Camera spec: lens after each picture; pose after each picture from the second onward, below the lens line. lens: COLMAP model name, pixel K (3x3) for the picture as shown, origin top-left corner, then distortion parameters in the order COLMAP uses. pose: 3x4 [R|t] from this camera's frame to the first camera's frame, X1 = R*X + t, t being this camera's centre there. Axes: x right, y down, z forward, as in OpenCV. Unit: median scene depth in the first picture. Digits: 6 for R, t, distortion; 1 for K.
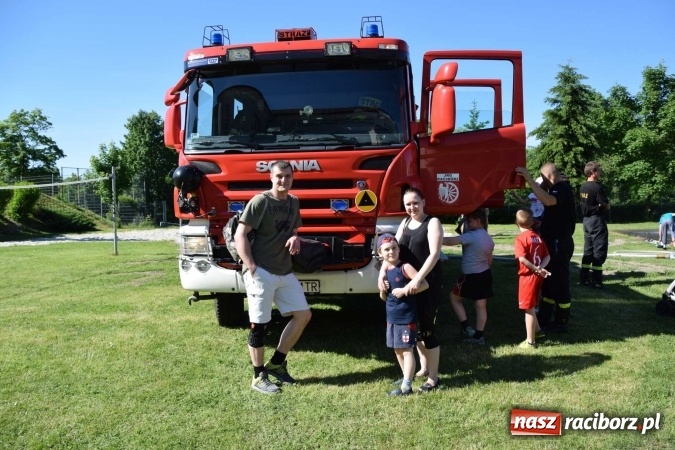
lens RADIAL K [[556.4, 0, 351.9], [0, 556.4, 224.4], [0, 0, 1]] dist [-0.150916, 0.114957]
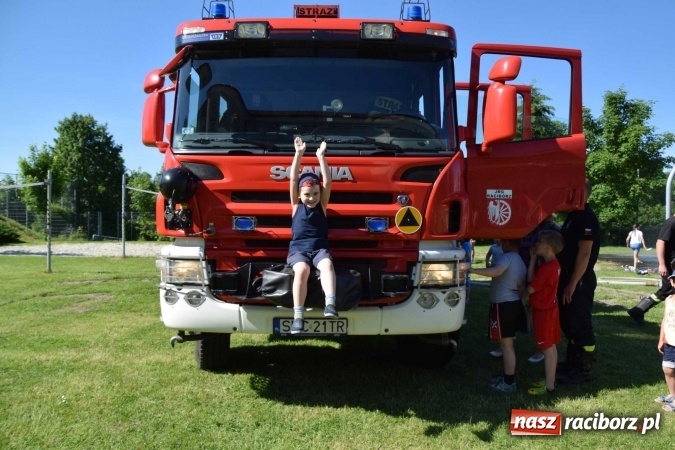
lens RADIAL K [[570.1, 0, 360.9], [0, 570.1, 222.5], [0, 0, 1]] dist [-0.148241, 0.123867]
pose [[0.992382, 0.025290, 0.120573, -0.121540], [-0.021100, 0.999133, -0.035902, -0.006613], [-0.121377, 0.033085, 0.992055, 0.163700]]
